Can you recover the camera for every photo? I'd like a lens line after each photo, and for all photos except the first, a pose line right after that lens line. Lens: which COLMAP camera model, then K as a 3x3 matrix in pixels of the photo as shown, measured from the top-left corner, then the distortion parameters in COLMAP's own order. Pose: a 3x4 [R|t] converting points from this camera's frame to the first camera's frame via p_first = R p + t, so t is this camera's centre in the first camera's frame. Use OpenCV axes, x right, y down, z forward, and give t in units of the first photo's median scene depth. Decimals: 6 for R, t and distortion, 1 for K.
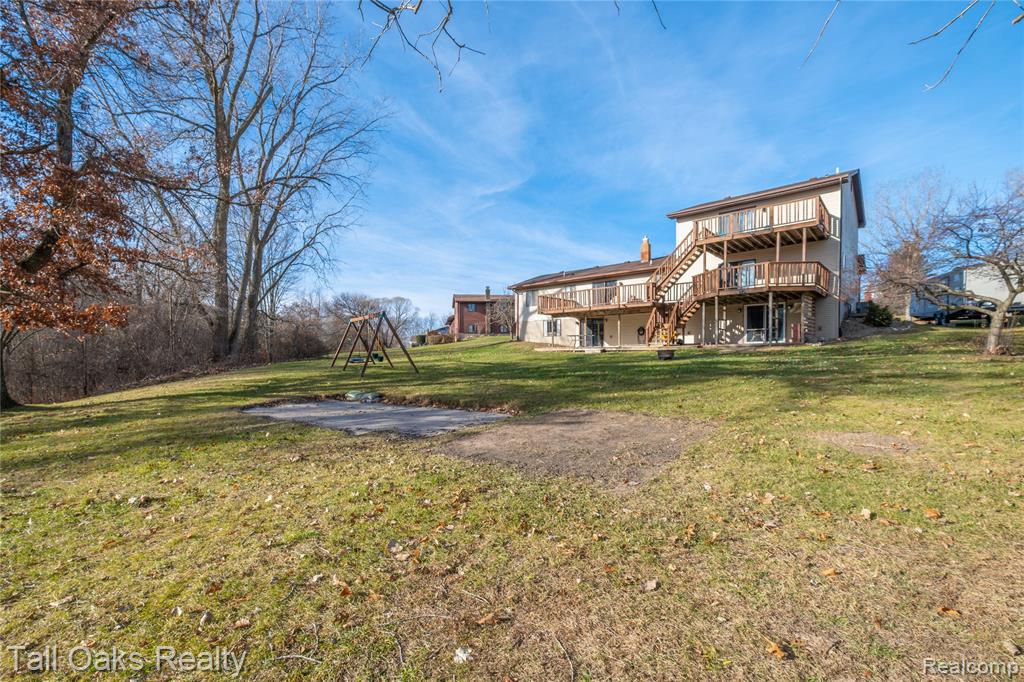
lens RADIAL K [[438.1, 0, 512.0], [0, 438.1, 341.0], [0, 0, 1]] dist [-0.000820, 0.000828]
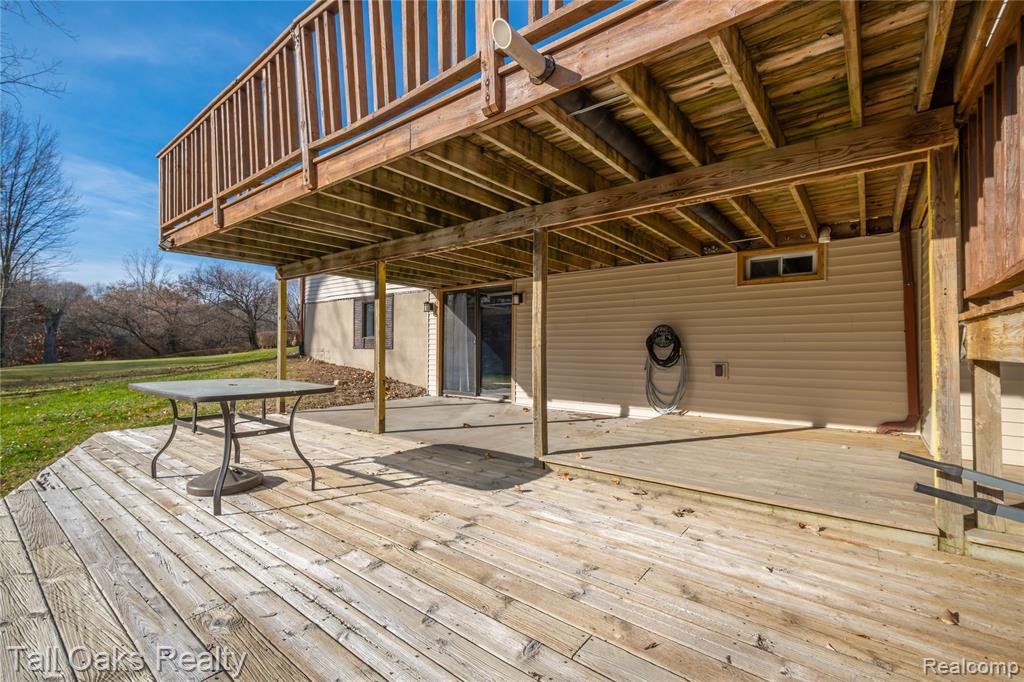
lens RADIAL K [[445.9, 0, 512.0], [0, 445.9, 341.0], [0, 0, 1]] dist [0.000927, -0.000318]
pose [[0.997979, 0.010200, 0.062719, 0.184177], [-0.011644, 0.999674, 0.022712, -0.025264], [-0.062467, -0.023396, 0.997773, 0.712550]]
